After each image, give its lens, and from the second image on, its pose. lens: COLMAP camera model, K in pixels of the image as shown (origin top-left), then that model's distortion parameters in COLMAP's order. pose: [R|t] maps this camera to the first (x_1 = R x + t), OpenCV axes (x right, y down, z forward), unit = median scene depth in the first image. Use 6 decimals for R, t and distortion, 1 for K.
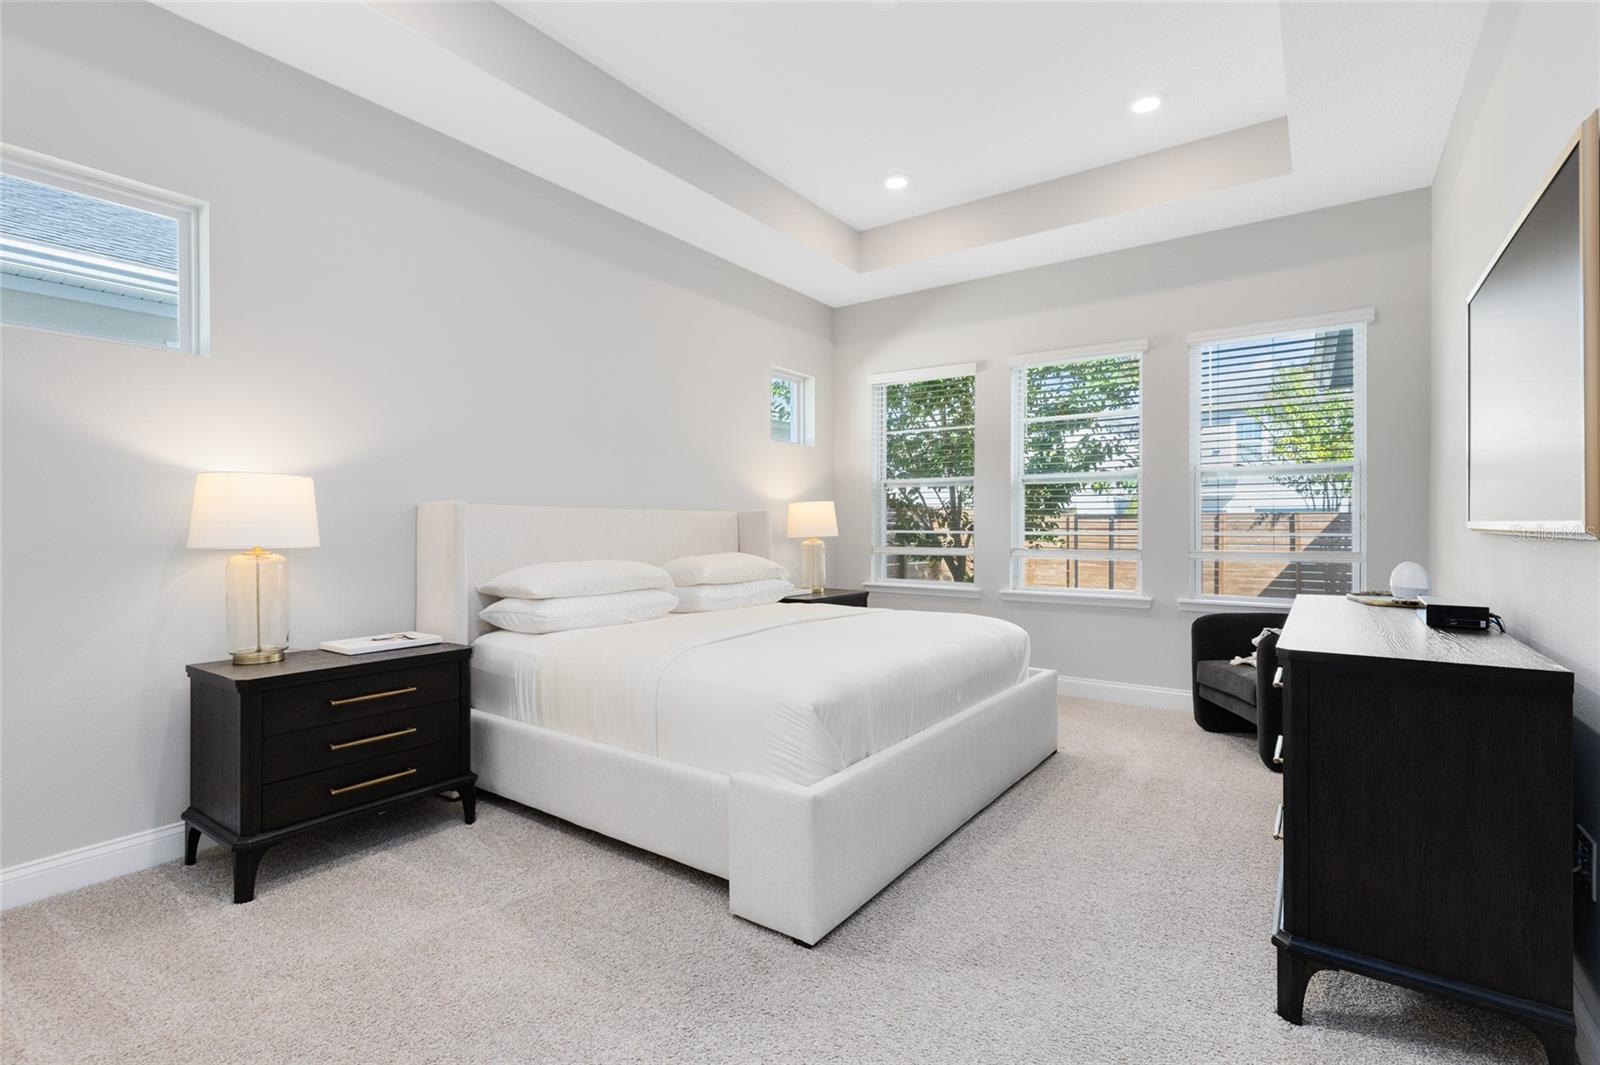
lens RADIAL K [[726.9, 0, 799.8], [0, 726.9, 529.5], [0, 0, 1]] dist [0.001563, 0.000048]
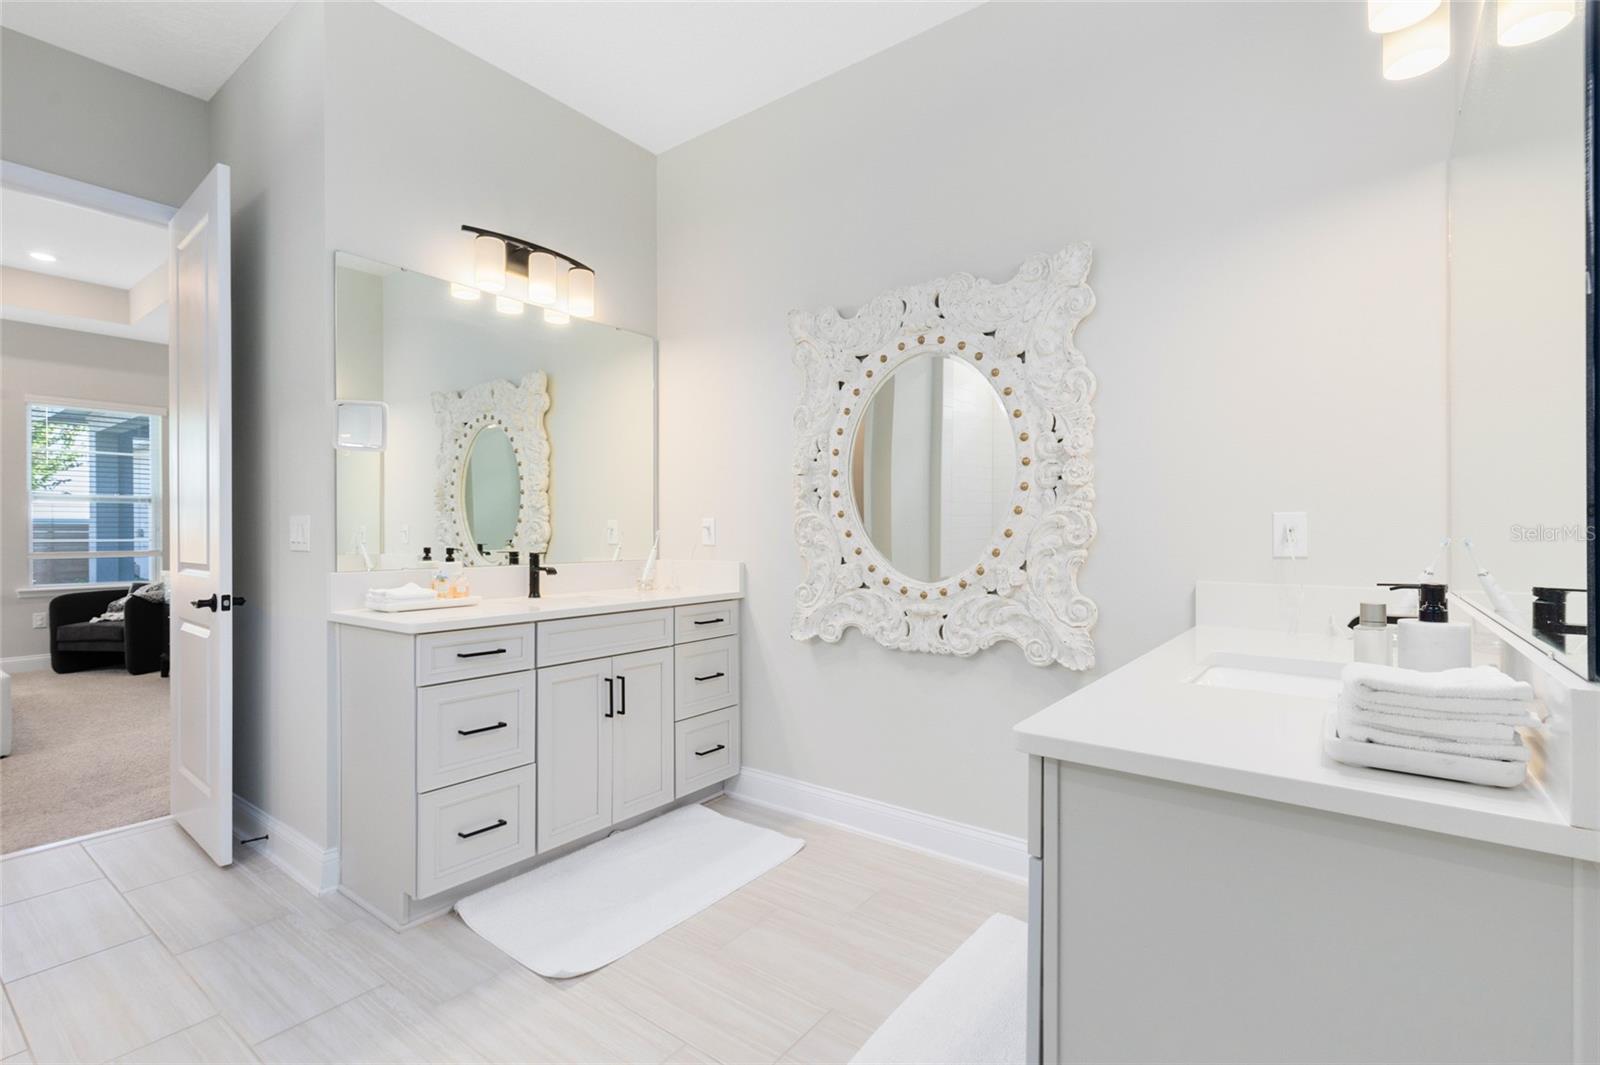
lens RADIAL K [[726.9, 0, 800.3], [0, 726.9, 533.0], [0, 0, 1]] dist [0.001563, 0.000048]
pose [[0.024949, -0.001828, 0.999687, -0.914027], [0.002677, 0.999995, 0.001762, -0.009056], [-0.999685, 0.002632, 0.024953, -0.554788]]
